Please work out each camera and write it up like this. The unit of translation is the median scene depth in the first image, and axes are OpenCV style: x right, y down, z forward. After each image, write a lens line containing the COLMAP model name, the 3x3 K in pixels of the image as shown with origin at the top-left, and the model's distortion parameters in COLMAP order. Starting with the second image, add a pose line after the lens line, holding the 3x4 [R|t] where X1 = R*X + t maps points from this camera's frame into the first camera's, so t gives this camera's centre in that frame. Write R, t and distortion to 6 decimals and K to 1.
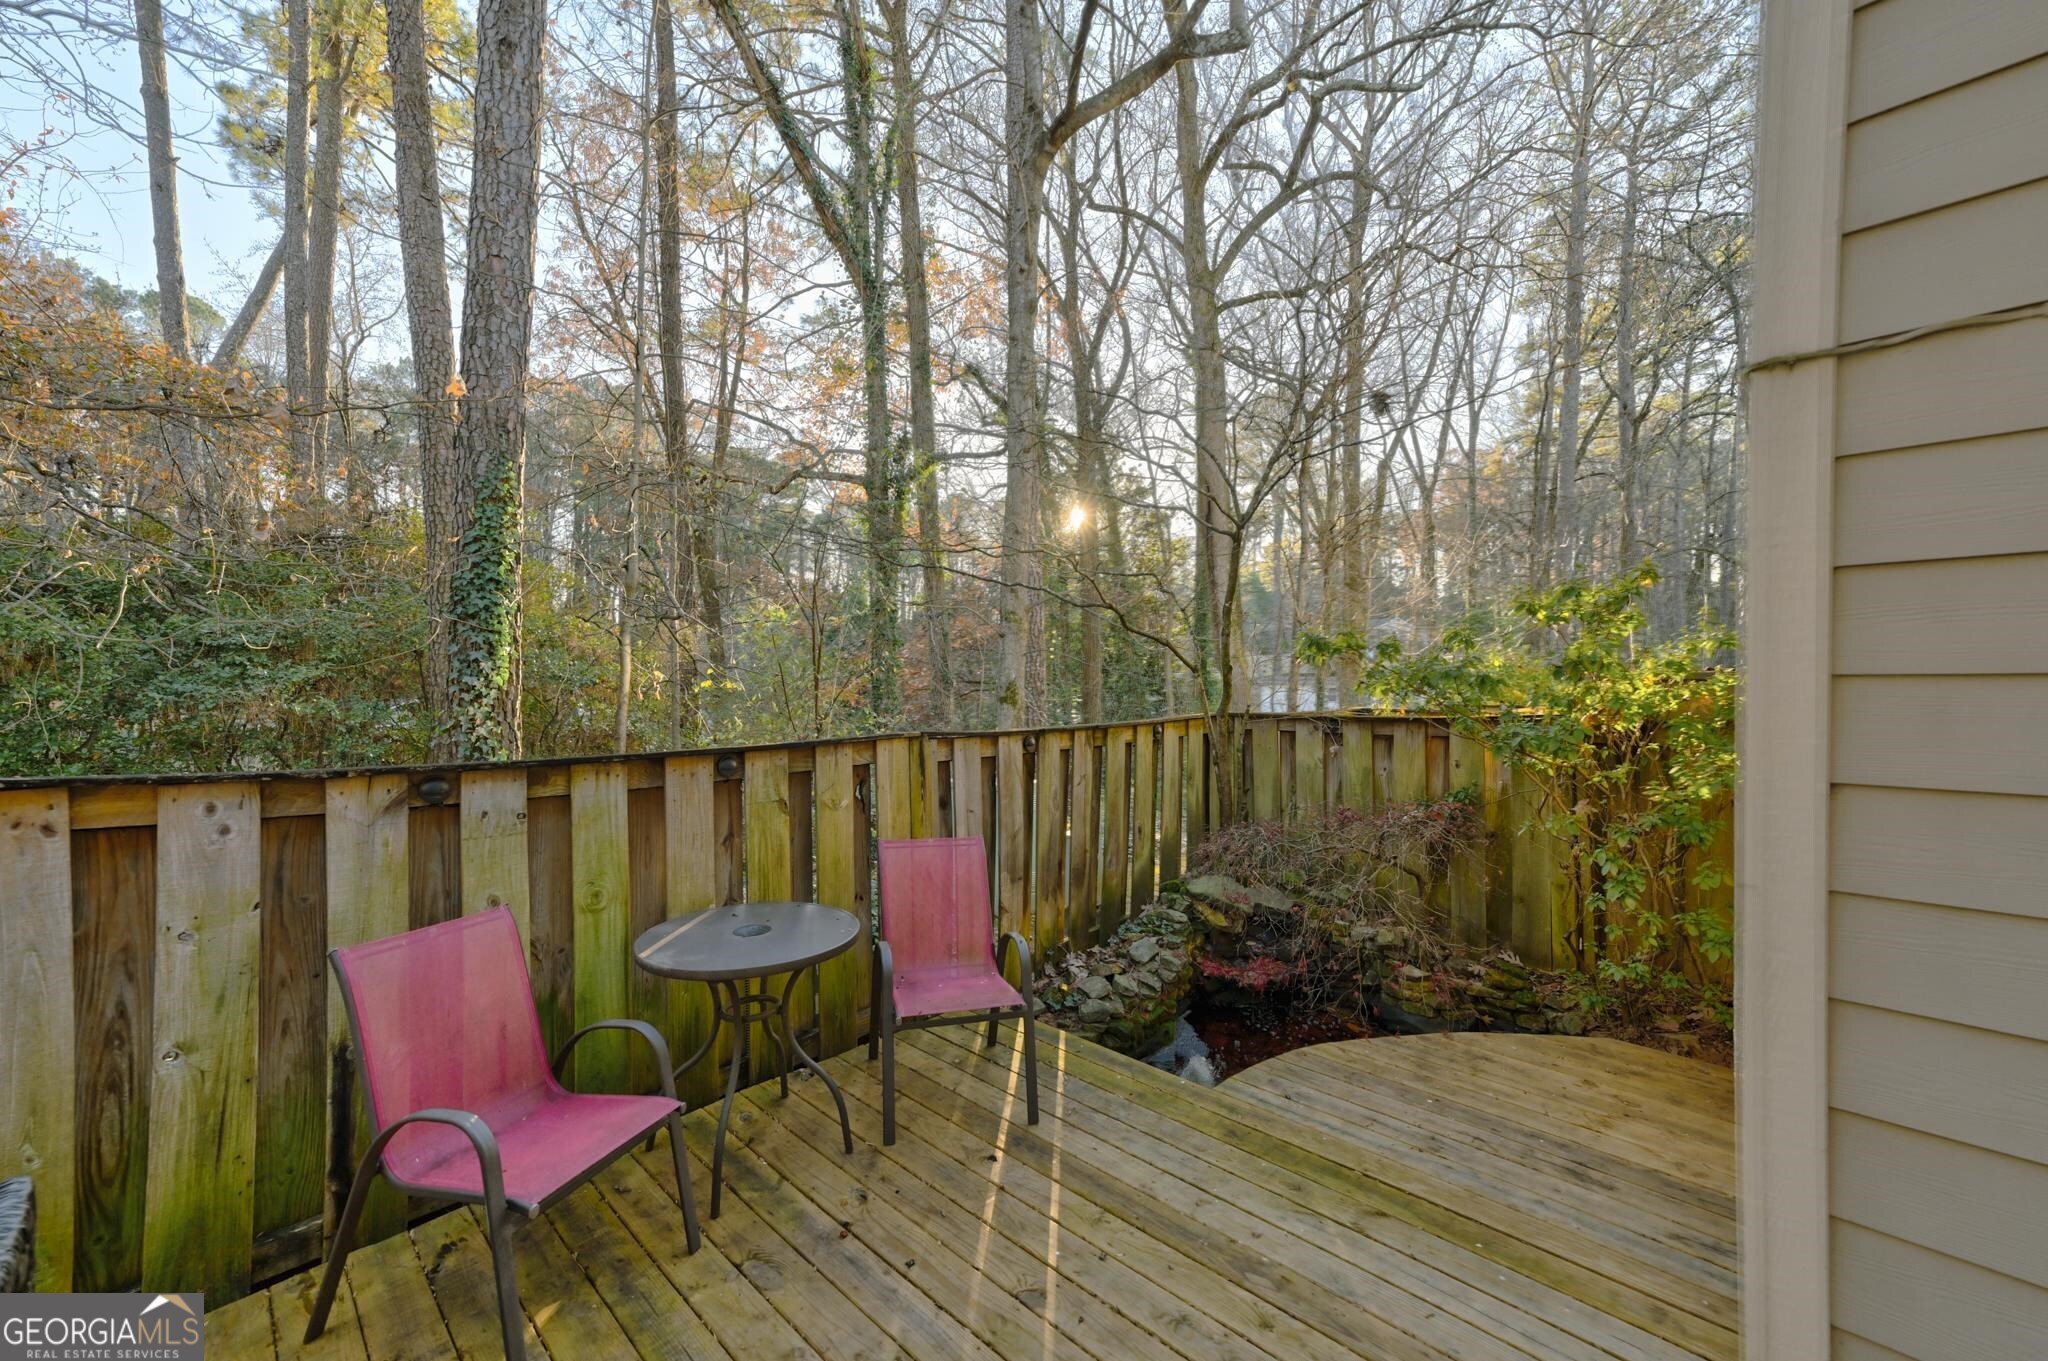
lens RADIAL K [[816.2, 0, 1018.6], [0, 816.2, 688.9], [0, 0, 1]] dist [0.003951, 0.000412]
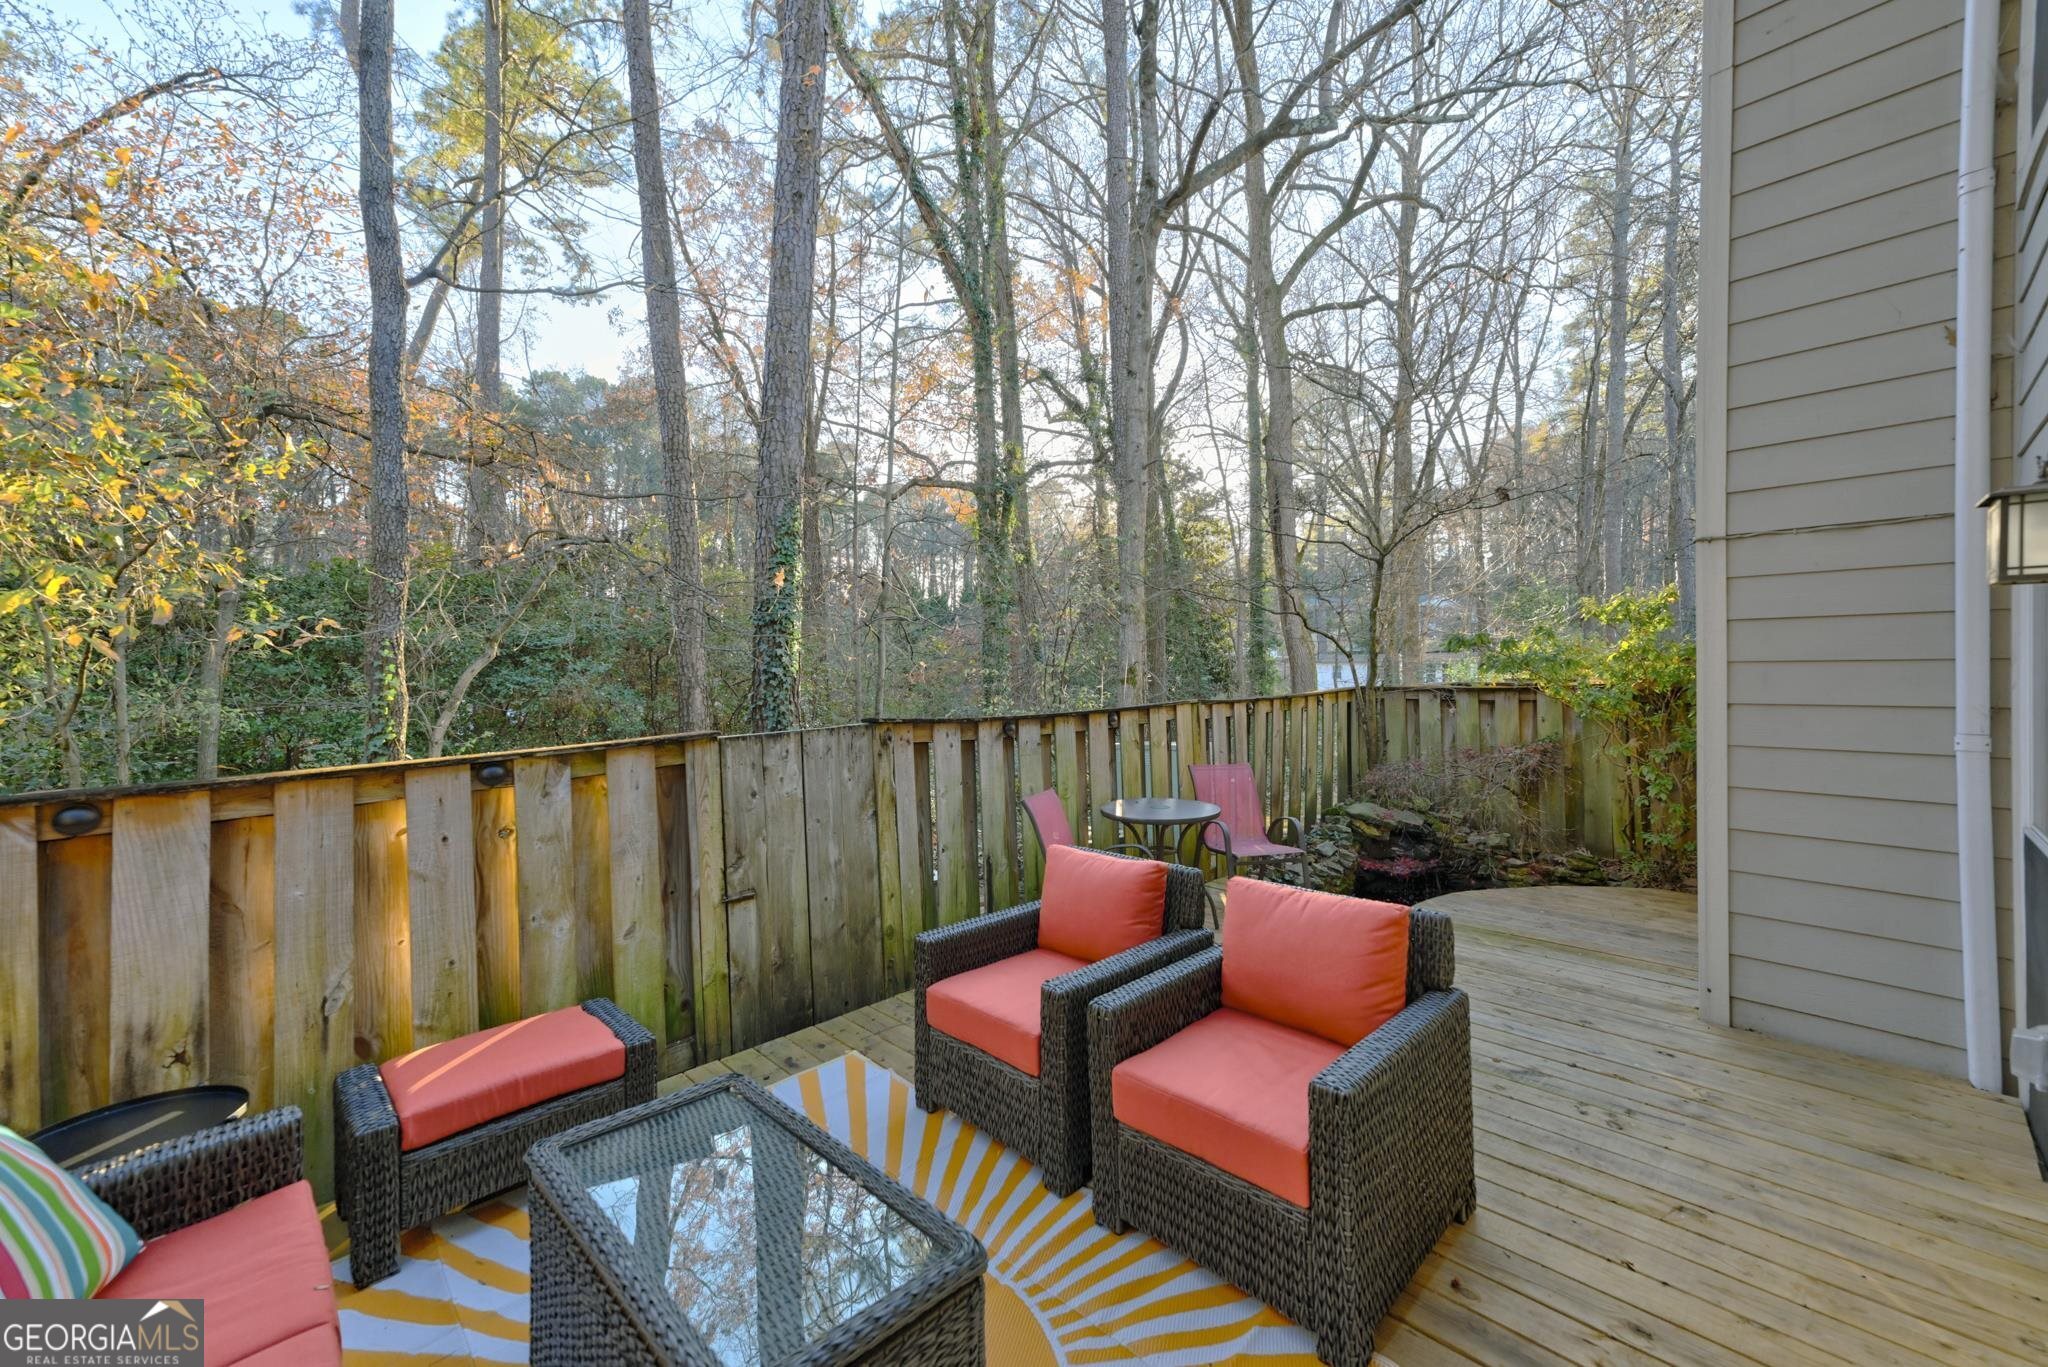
lens RADIAL K [[815.0, 0, 1030.7], [0, 815.0, 668.4], [0, 0, 1]] dist [0.004409, 0.000082]
pose [[0.999370, -0.014295, -0.032470, -0.261957], [0.014181, 0.999892, -0.003739, -0.003581], [0.032520, 0.003276, 0.999466, -0.384629]]
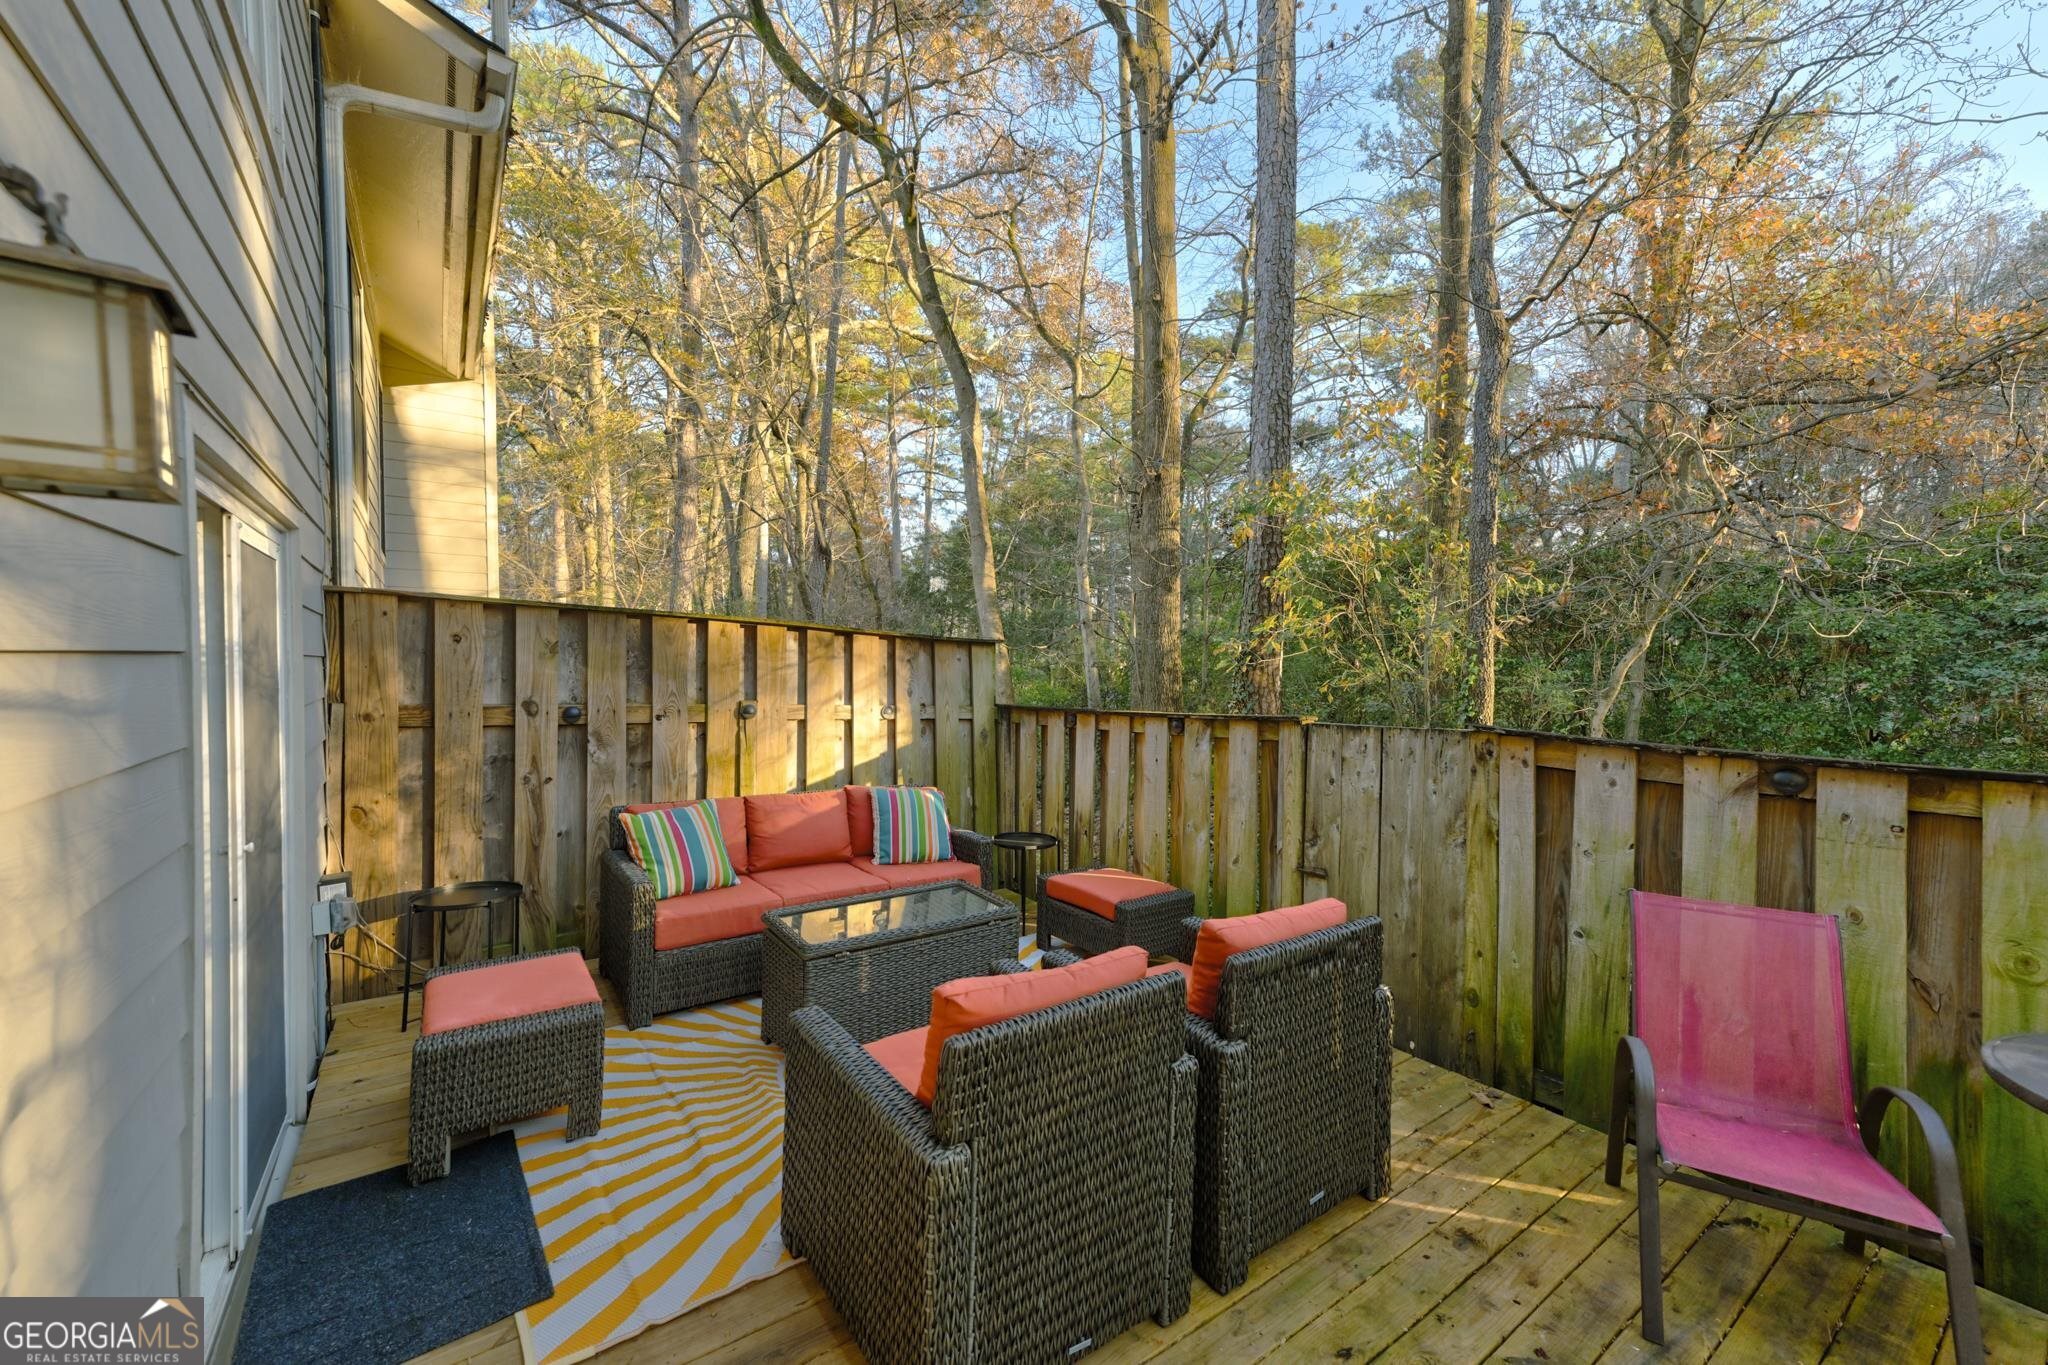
lens RADIAL K [[815.0, 0, 1025.4], [0, 815.0, 679.8], [0, 0, 1]] dist [0.004409, 0.000082]
pose [[-0.175765, 0.021561, -0.984196, 0.189149], [-0.011072, 0.999654, 0.023877, -0.006148], [0.984370, 0.015094, -0.175465, 0.109760]]
